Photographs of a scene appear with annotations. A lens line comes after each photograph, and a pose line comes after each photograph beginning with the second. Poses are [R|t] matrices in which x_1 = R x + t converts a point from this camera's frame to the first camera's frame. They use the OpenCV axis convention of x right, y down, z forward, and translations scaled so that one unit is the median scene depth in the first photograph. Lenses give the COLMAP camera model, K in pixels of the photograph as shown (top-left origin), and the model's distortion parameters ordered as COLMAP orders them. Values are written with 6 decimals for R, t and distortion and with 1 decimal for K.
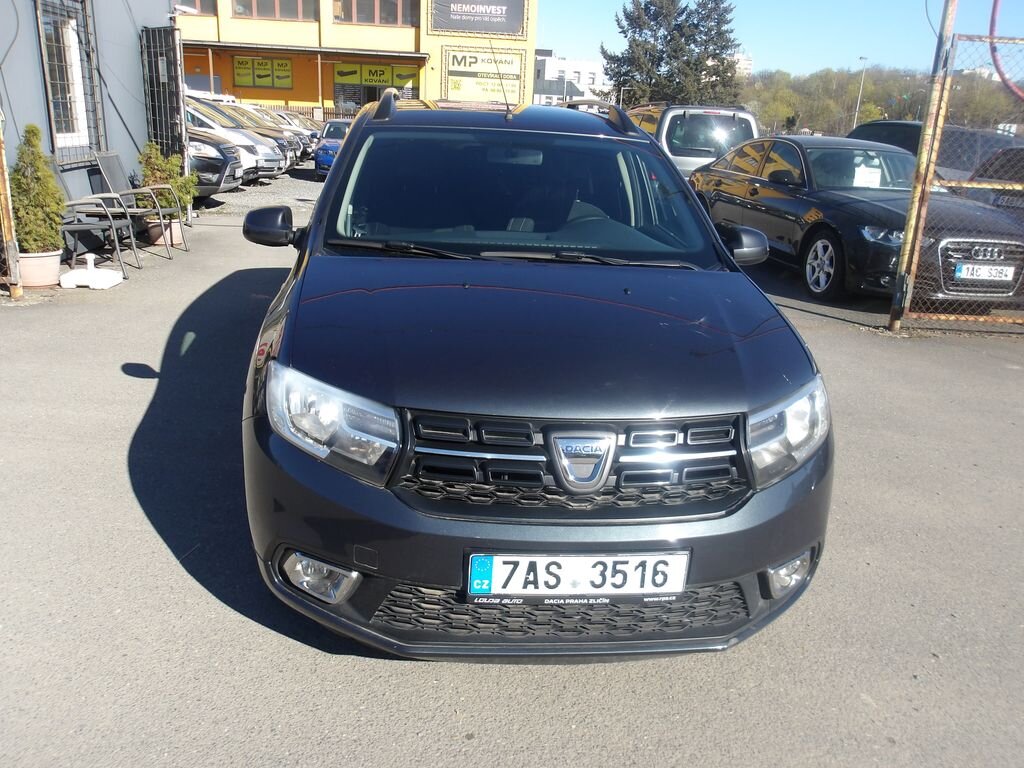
lens RADIAL K [[827.9, 0, 512.0], [0, 827.9, 384.0], [0, 0, 1]] dist [-0.012740, 0.000370]
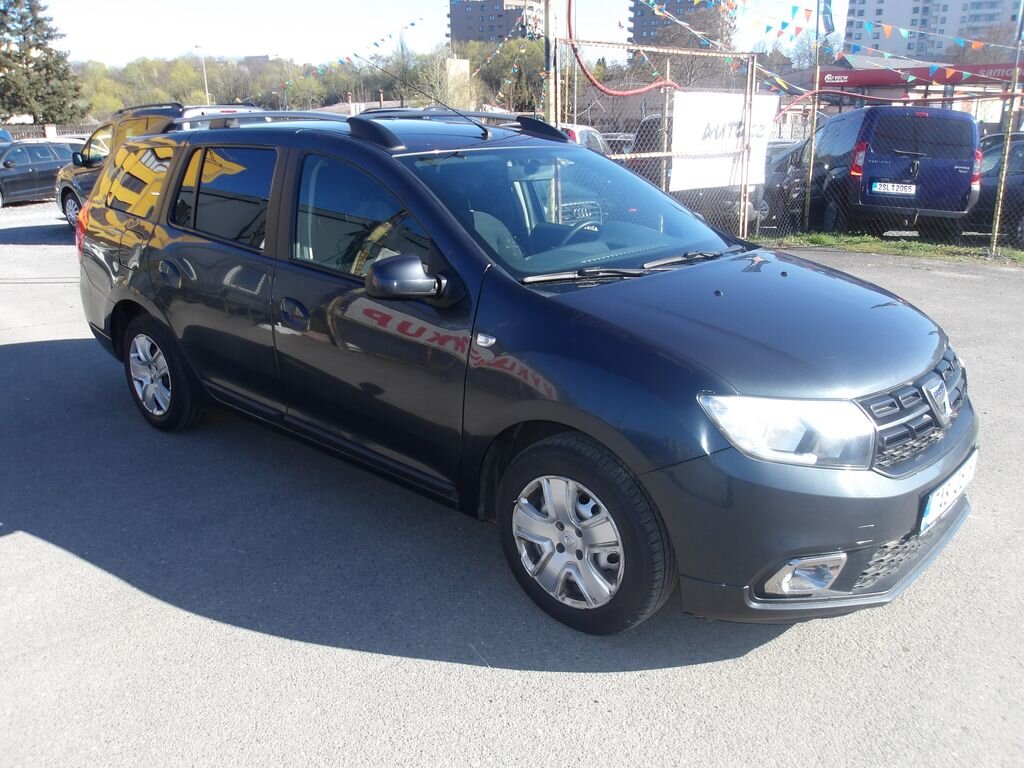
lens RADIAL K [[827.9, 0, 512.0], [0, 827.9, 384.0], [0, 0, 1]] dist [-0.012740, 0.000370]
pose [[0.744623, -0.256828, 0.616098, -0.354035], [0.249096, 0.963252, 0.100483, -0.064587], [-0.619264, 0.078646, 0.781234, 0.113947]]
